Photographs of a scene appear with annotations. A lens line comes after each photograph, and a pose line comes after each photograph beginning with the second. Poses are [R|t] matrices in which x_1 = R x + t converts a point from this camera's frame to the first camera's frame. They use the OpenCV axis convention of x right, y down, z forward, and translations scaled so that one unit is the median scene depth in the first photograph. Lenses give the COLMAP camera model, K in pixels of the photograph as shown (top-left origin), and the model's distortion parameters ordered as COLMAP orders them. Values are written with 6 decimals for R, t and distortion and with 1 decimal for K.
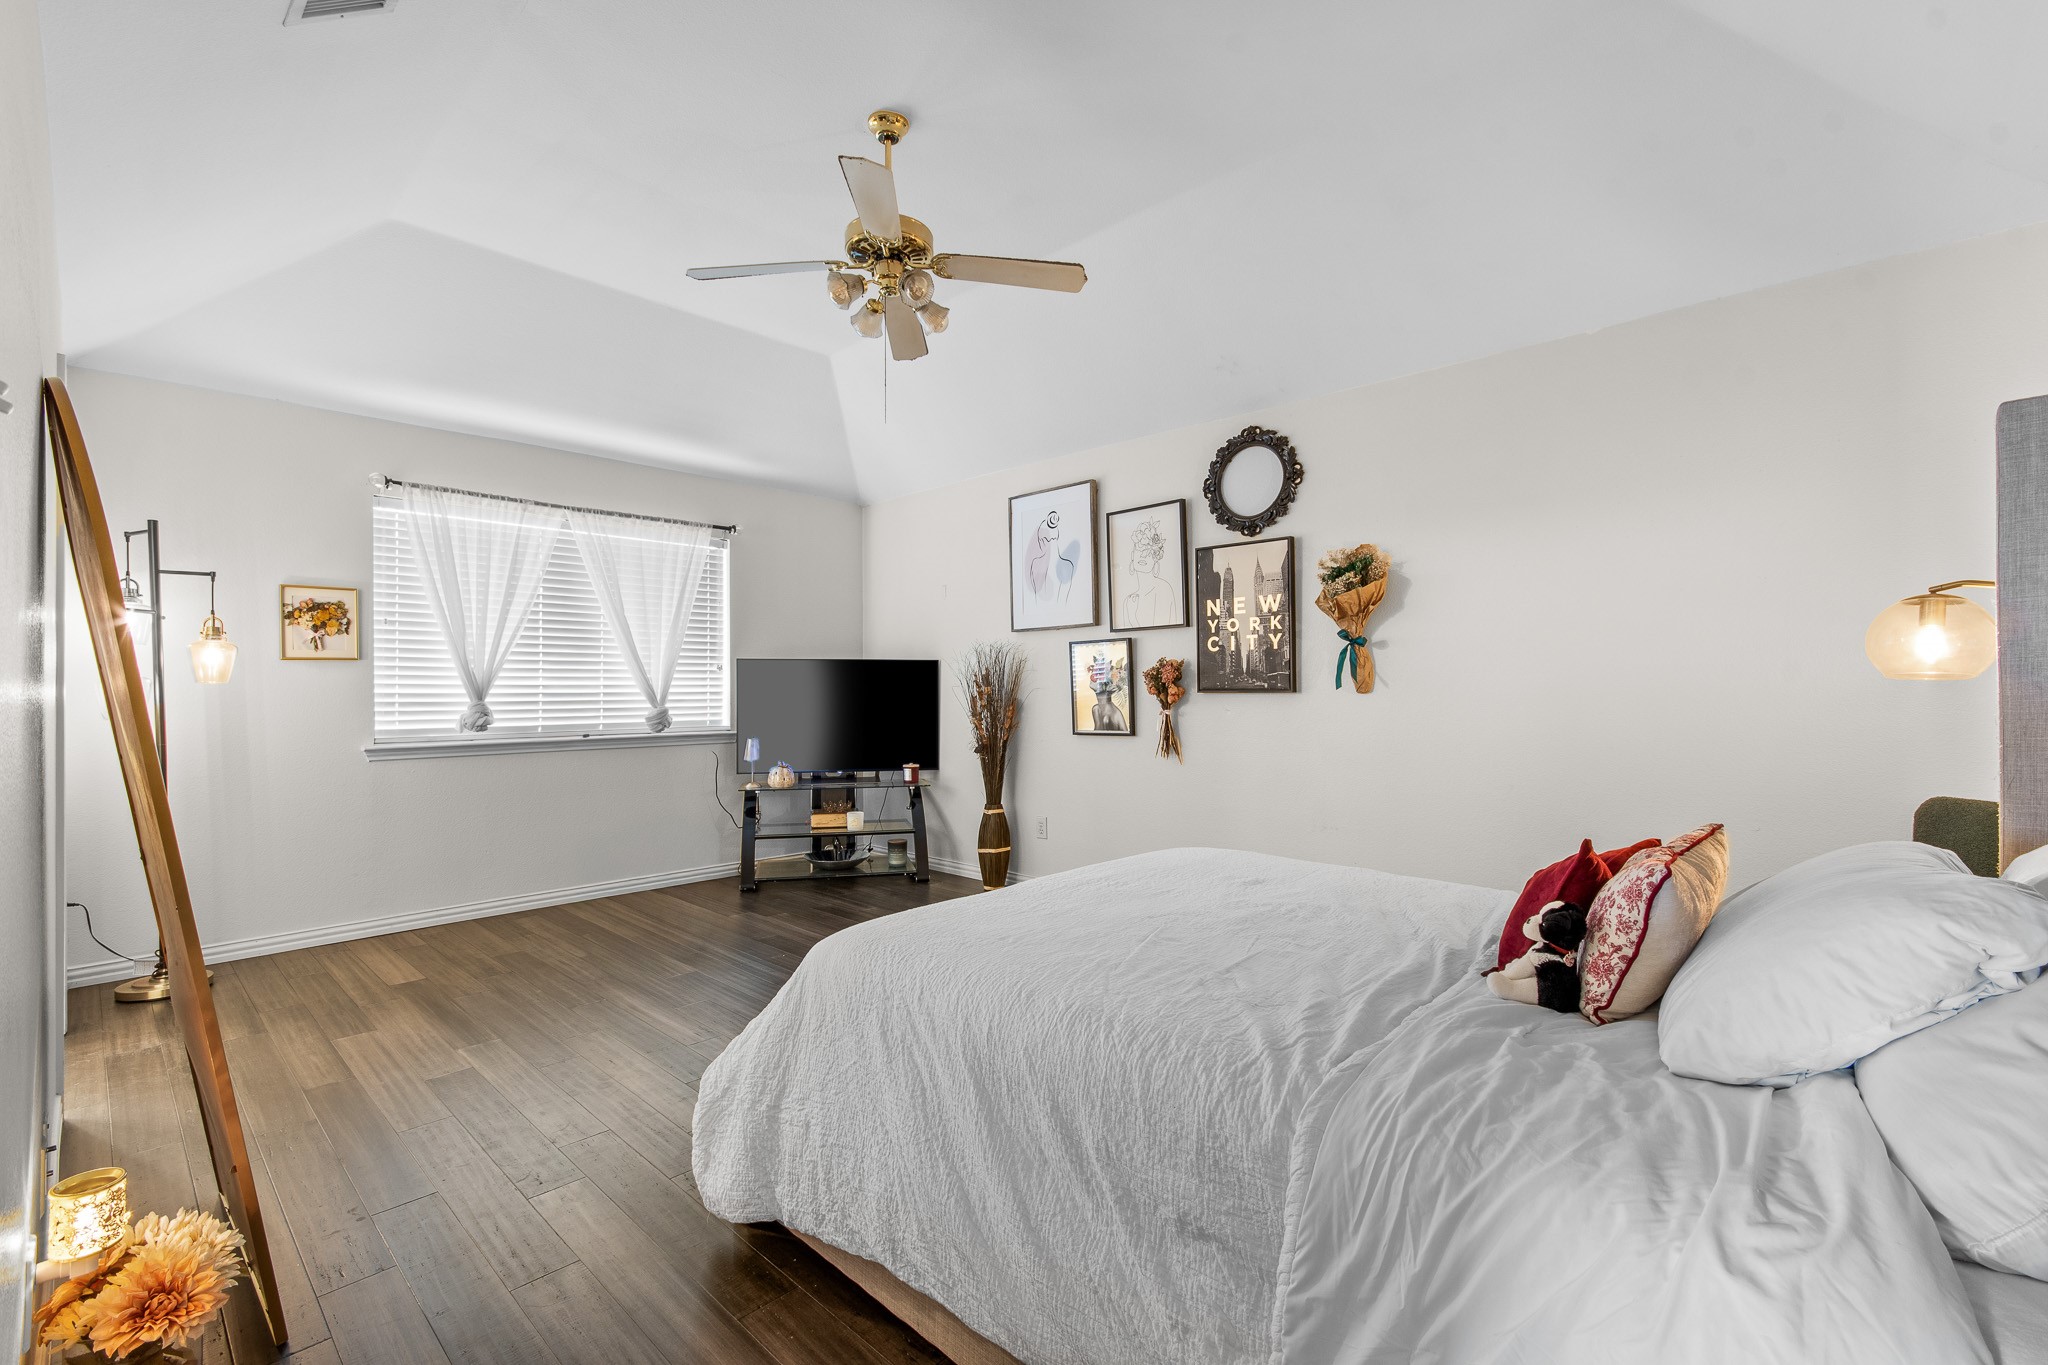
lens RADIAL K [[901.8, 0, 1026.2], [0, 901.8, 685.2], [0, 0, 1]] dist [0.007157, -0.000342]
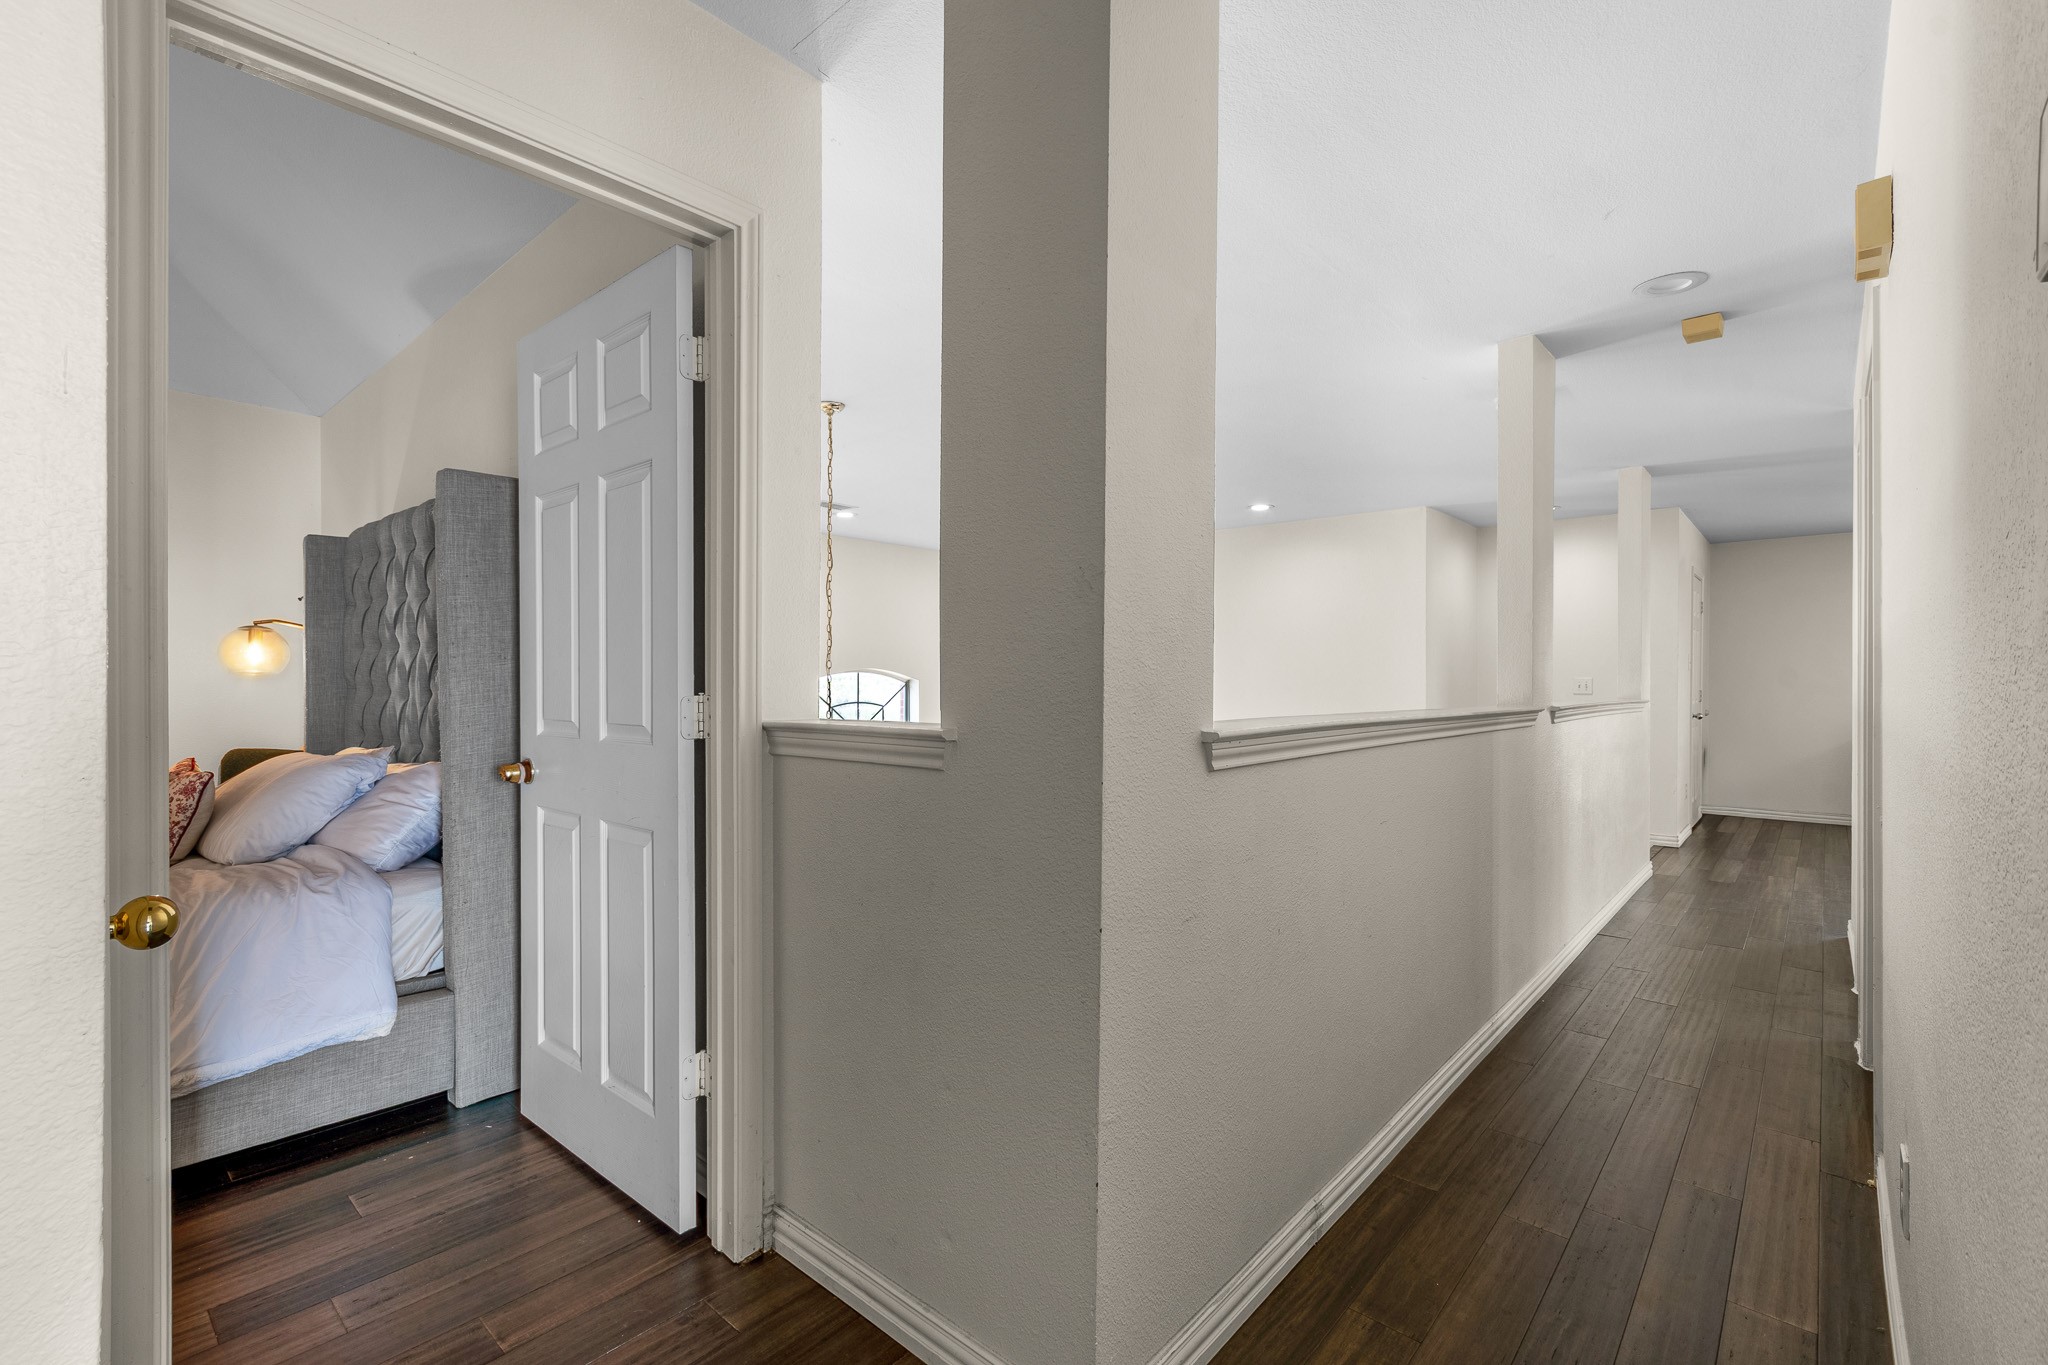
lens RADIAL K [[901.8, 0, 1027.8], [0, 901.8, 685.0], [0, 0, 1]] dist [0.007157, -0.000342]
pose [[-0.041118, 0.002314, 0.999152, -1.353519], [-0.008932, 0.999957, -0.002684, 0.006990], [-0.999114, -0.009034, -0.041095, -0.679262]]
